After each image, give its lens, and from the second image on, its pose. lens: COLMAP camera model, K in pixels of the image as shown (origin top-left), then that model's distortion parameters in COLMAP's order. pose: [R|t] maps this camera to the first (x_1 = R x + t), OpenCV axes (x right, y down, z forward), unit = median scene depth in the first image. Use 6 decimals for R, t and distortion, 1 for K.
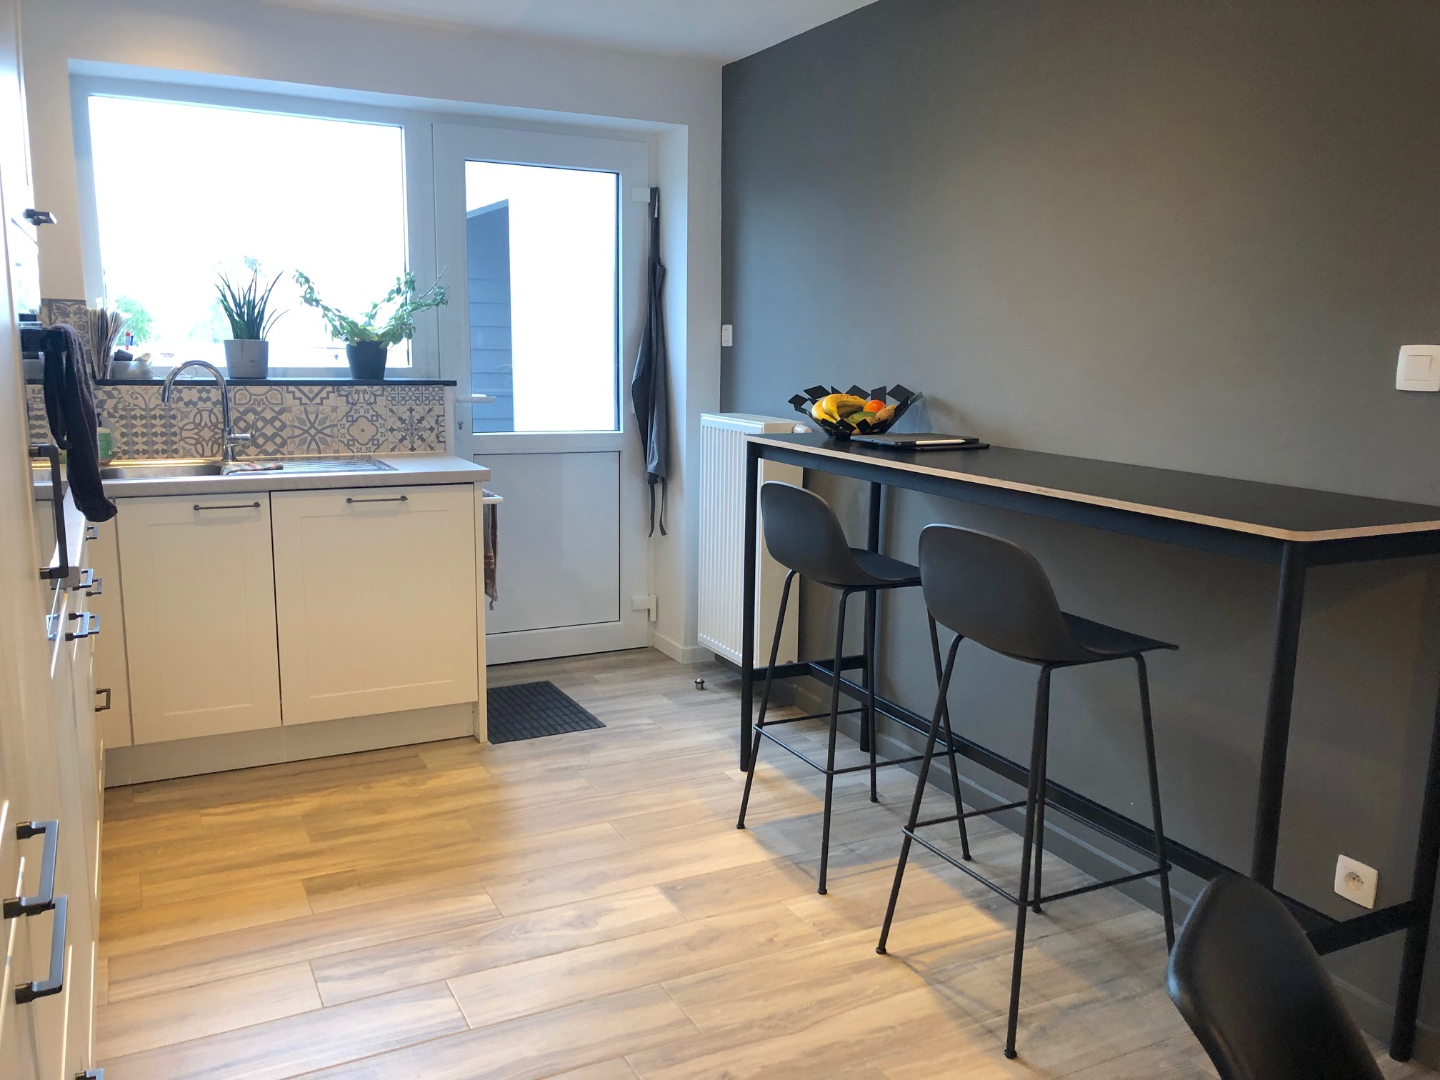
lens RADIAL K [[1173.2, 0, 711.8], [0, 1173.2, 545.4], [0, 0, 1]] dist [0.007651, -0.006338]
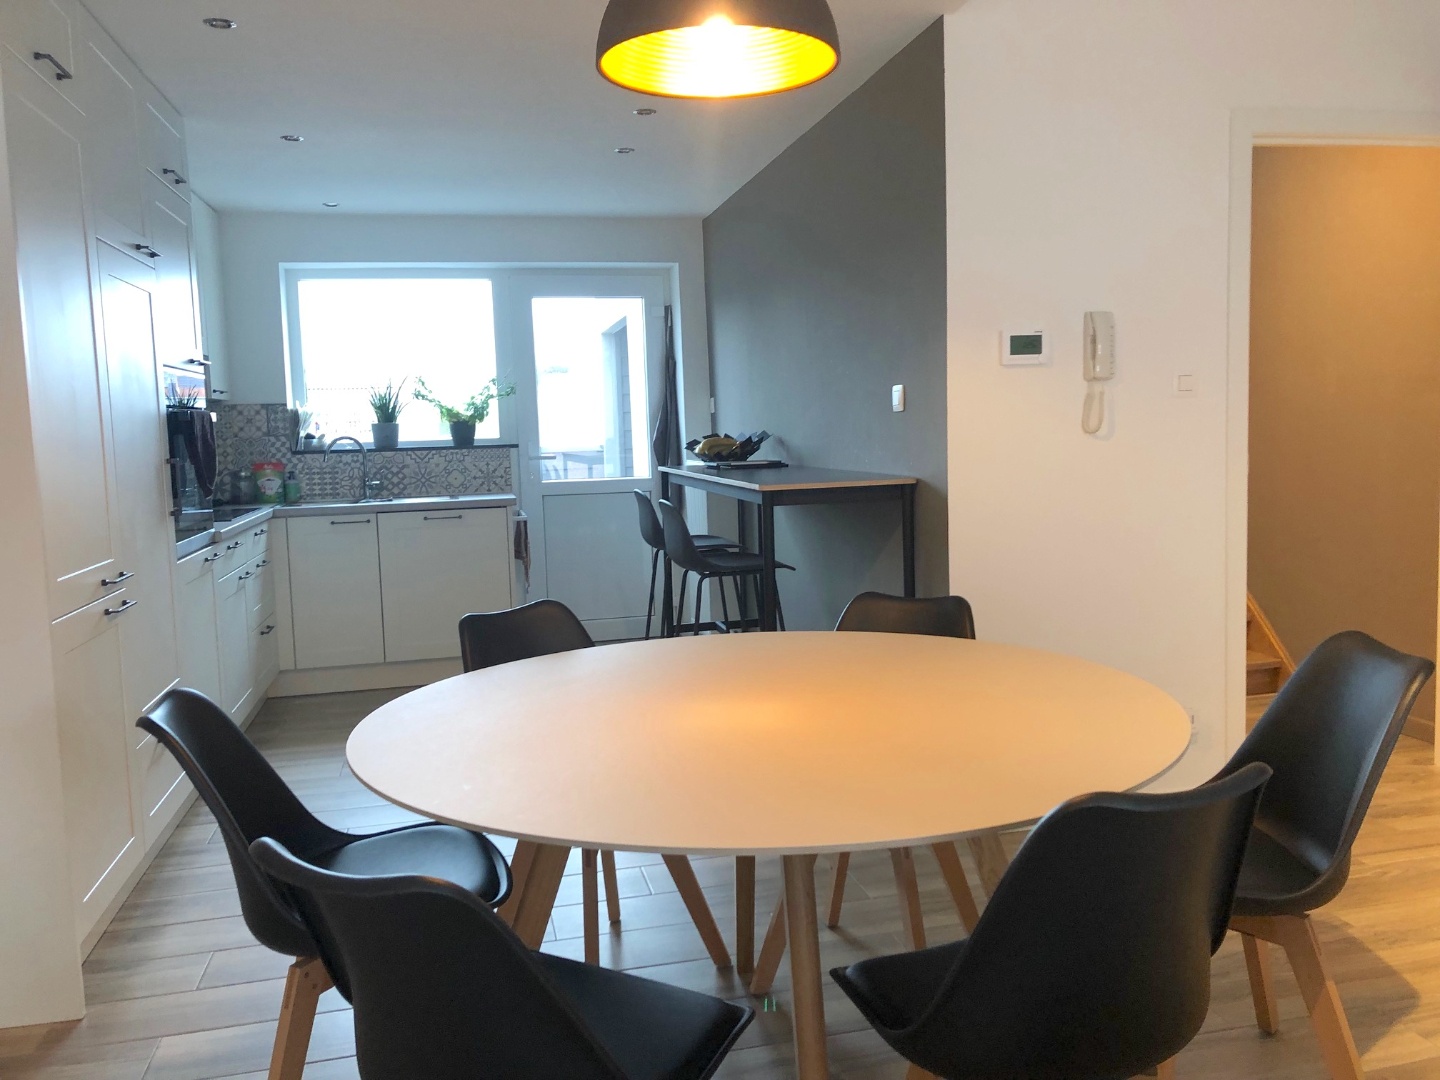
lens RADIAL K [[1173.2, 0, 728.5], [0, 1173.2, 536.8], [0, 0, 1]] dist [0.007651, -0.006338]
pose [[0.970013, -0.025824, -0.241677, 0.429544], [0.006978, 0.996889, -0.078513, 0.103681], [0.242952, 0.074472, 0.967175, -0.401037]]
